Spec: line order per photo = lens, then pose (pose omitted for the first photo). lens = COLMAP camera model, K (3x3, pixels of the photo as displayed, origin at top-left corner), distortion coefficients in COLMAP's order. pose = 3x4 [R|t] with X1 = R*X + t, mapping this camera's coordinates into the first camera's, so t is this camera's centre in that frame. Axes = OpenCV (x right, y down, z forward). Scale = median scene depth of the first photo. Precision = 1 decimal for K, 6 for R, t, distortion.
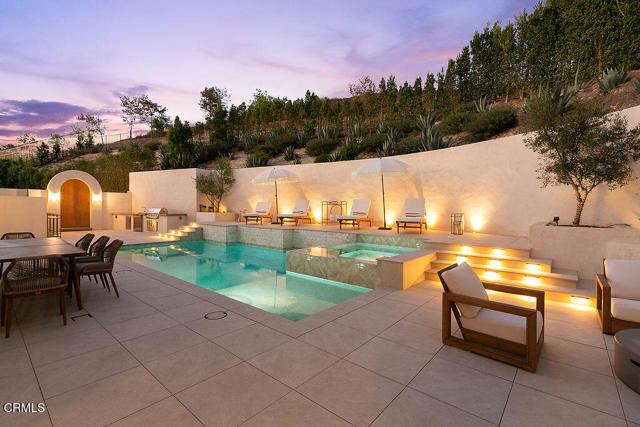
lens RADIAL K [[289.2, 0, 322.7], [0, 289.2, 209.2], [0, 0, 1]] dist [-0.000721, 0.000123]
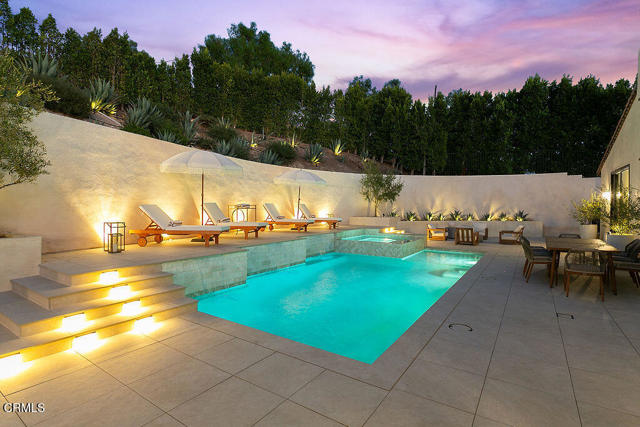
lens RADIAL K [[311.1, 0, 319.5], [0, 311.1, 212.5], [0, 0, 1]] dist [-0.000622, 0.000815]
pose [[-0.104531, -0.014333, 0.994418, -1.172515], [0.016148, 0.999740, 0.016107, -0.020680], [-0.994390, 0.017742, -0.104273, 1.139136]]
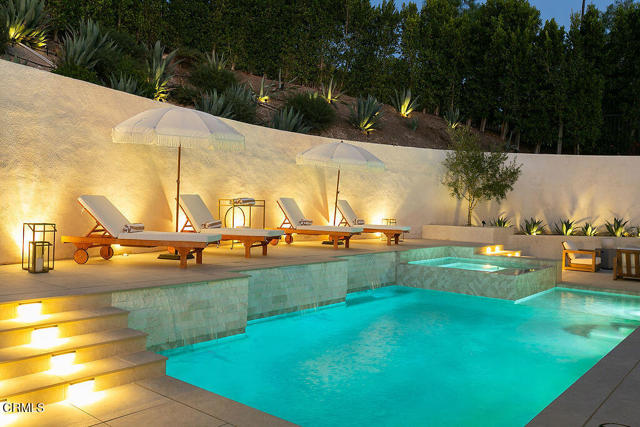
lens RADIAL K [[542.0, 0, 322.9], [0, 542.0, 213.2], [0, 0, 1]] dist [0.012696, -0.014087]
pose [[-0.023817, -0.012471, 0.999639, -1.190876], [-0.008288, 0.999890, 0.012276, -0.020916], [-0.999682, -0.007993, -0.023917, 1.155246]]
